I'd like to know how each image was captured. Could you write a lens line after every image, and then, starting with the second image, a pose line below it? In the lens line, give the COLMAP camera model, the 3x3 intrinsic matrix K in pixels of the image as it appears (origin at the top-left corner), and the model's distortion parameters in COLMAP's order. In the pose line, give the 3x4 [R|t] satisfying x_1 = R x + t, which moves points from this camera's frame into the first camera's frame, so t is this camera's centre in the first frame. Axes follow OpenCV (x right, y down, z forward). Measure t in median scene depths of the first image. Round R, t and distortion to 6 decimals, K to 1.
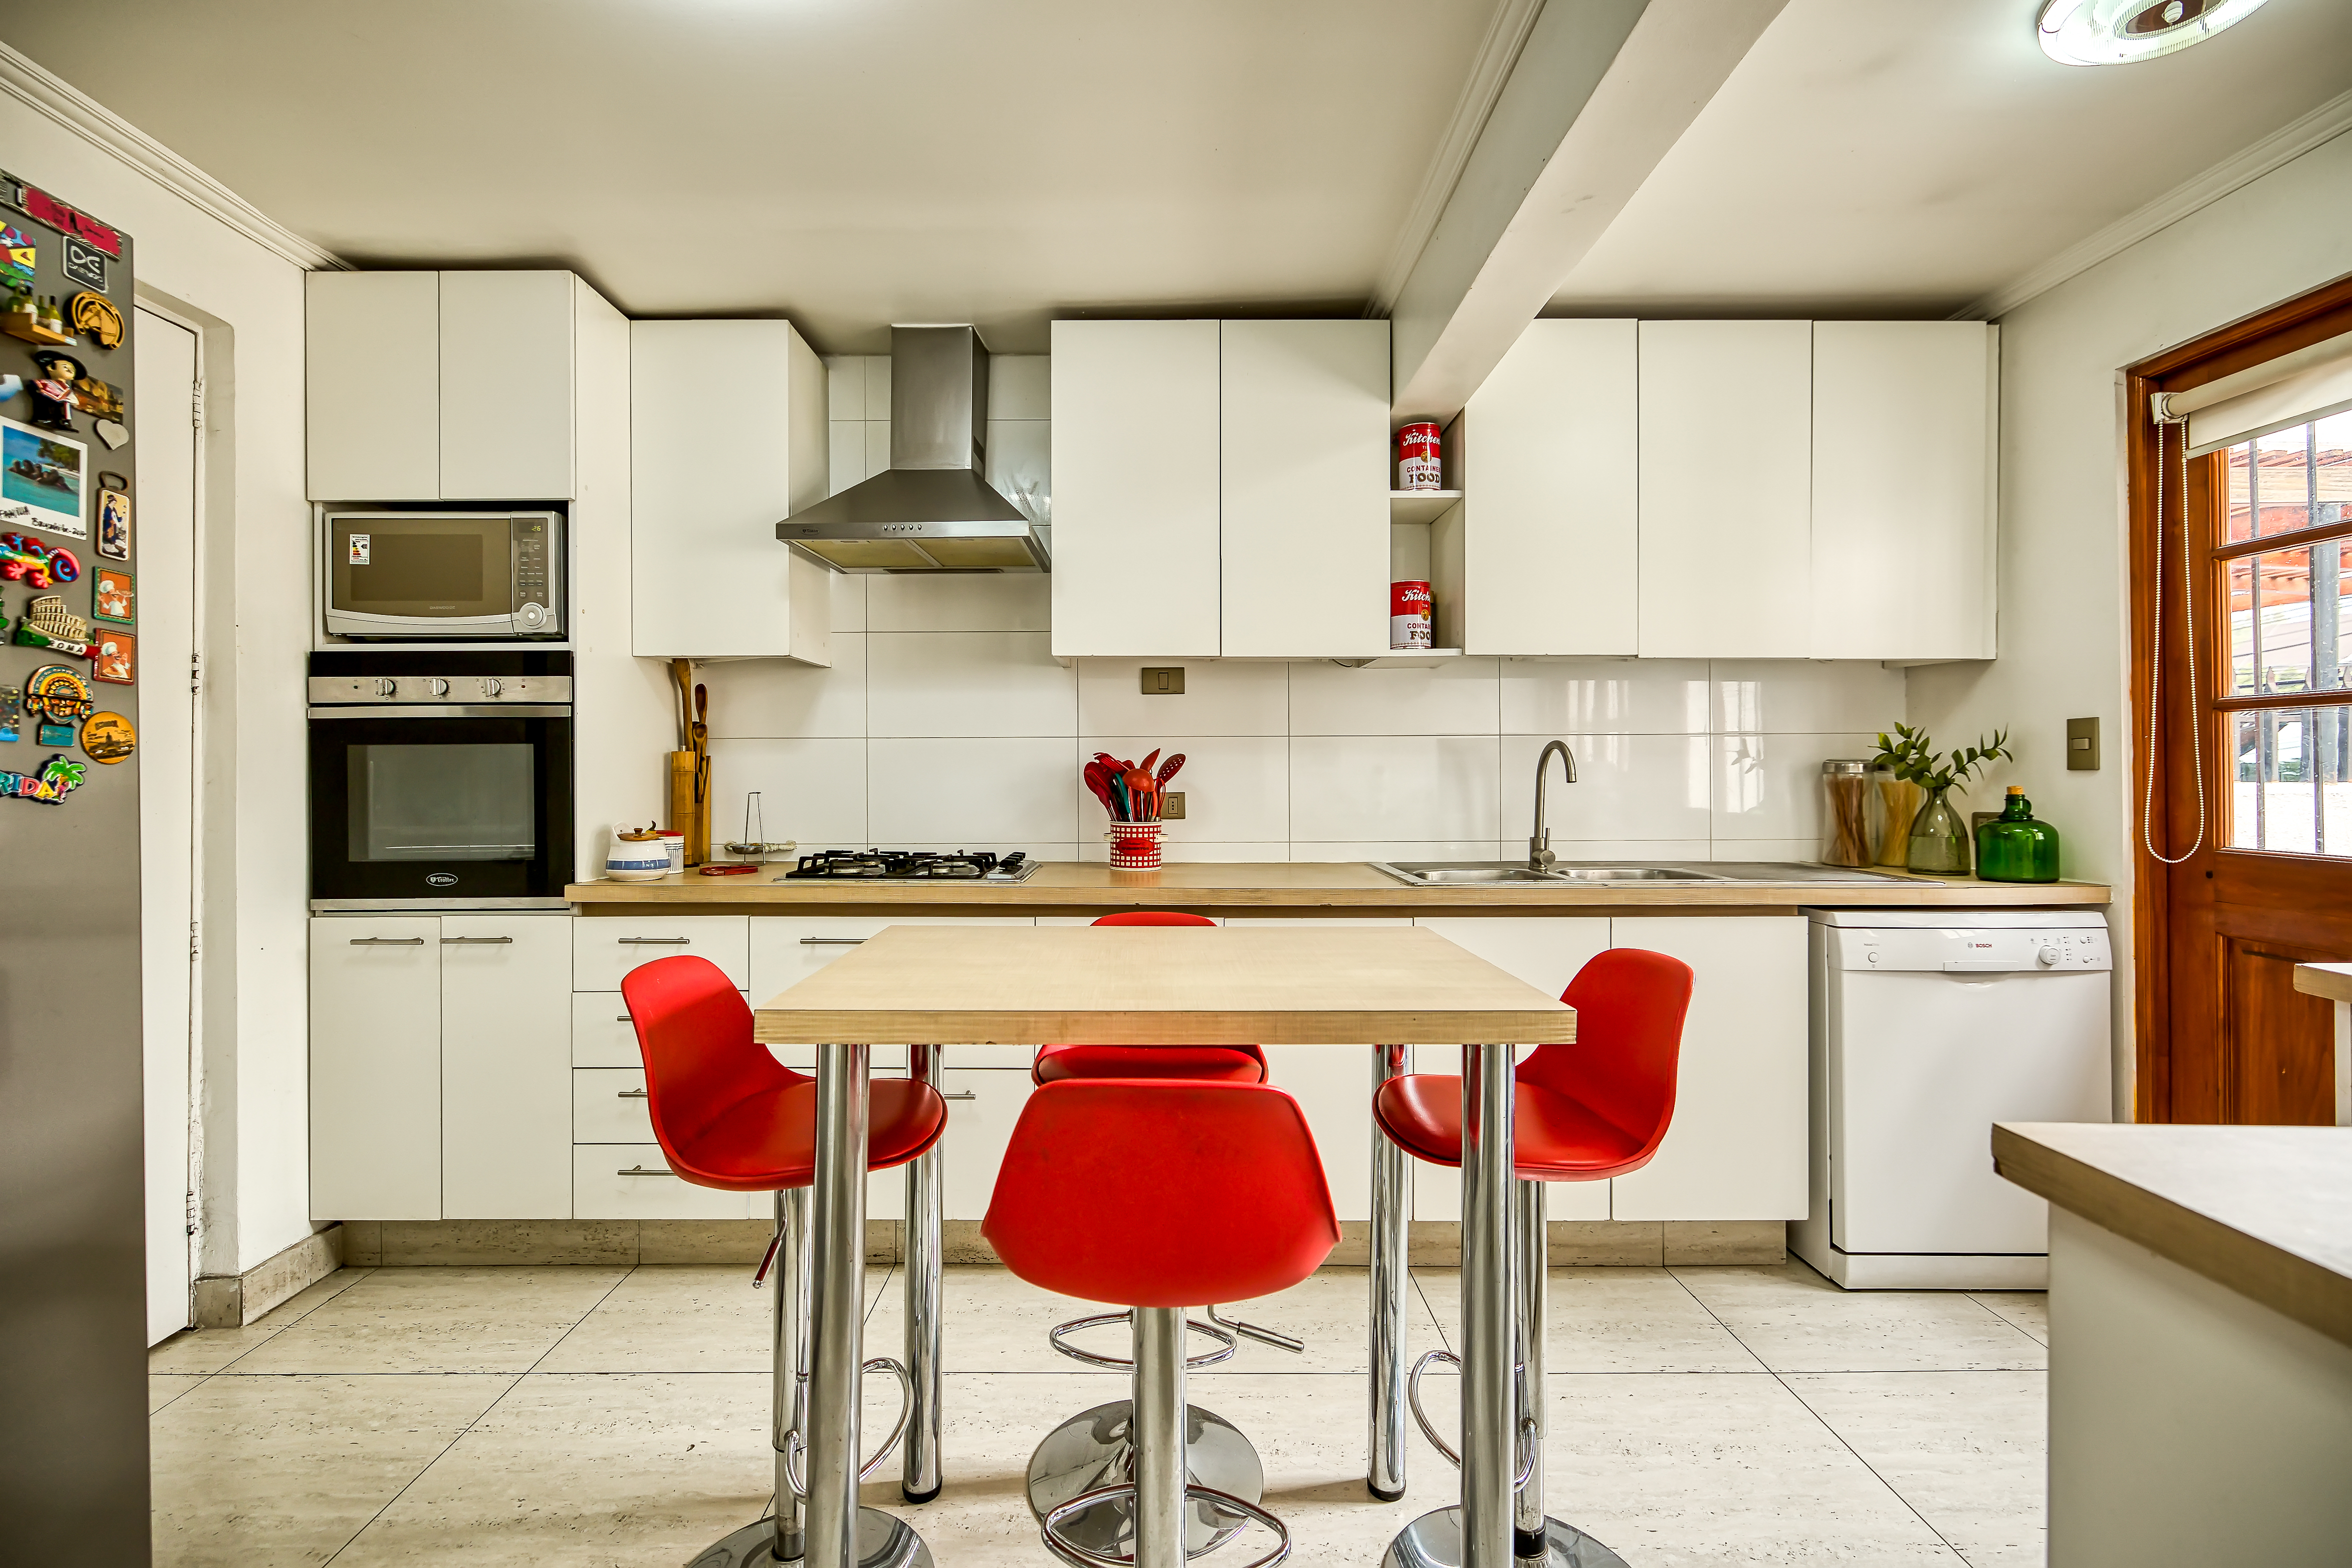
lens RADIAL K [[998.2, 0, 1168.3], [0, 998.2, 770.6], [0, 0, 1]] dist [0.000715, 0.000022]
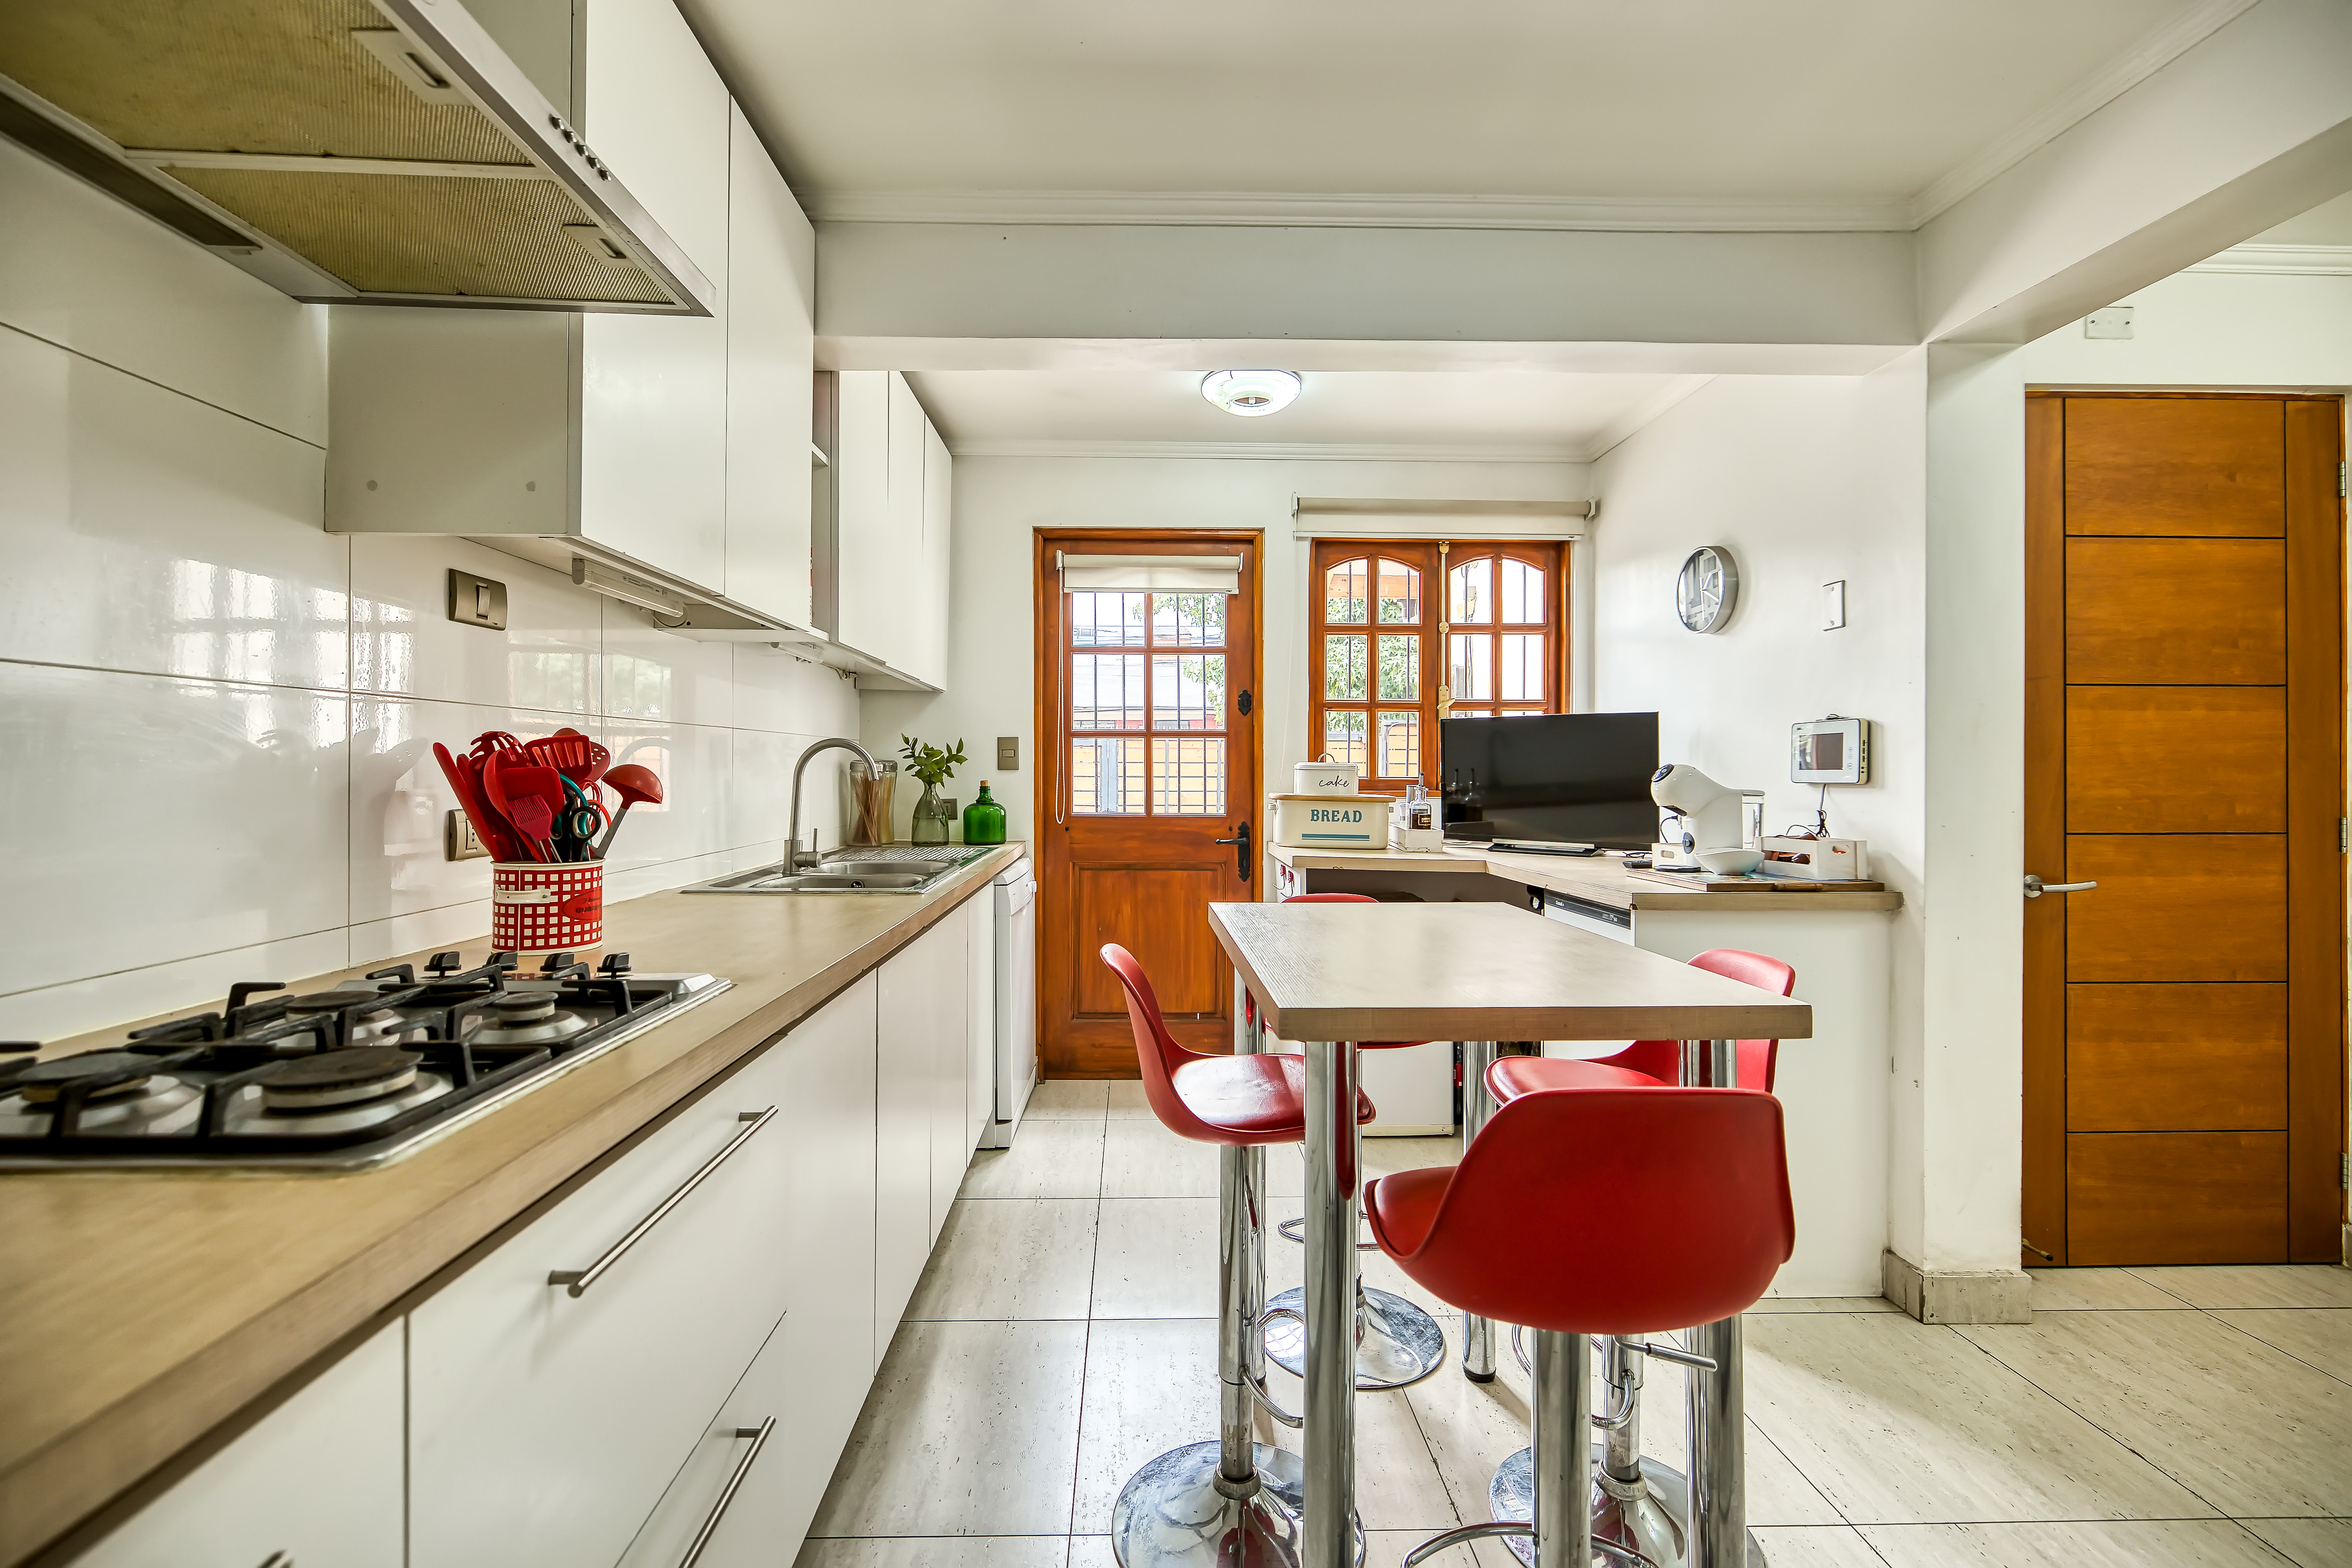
lens RADIAL K [[998.2, 0, 1168.3], [0, 998.2, 770.6], [0, 0, 1]] dist [0.000715, 0.000022]
pose [[-0.016395, 0.000723, 0.999865, -0.699631], [-0.004389, 0.999990, -0.000795, 0.000733], [-0.999856, -0.004401, -0.016392, 0.804469]]
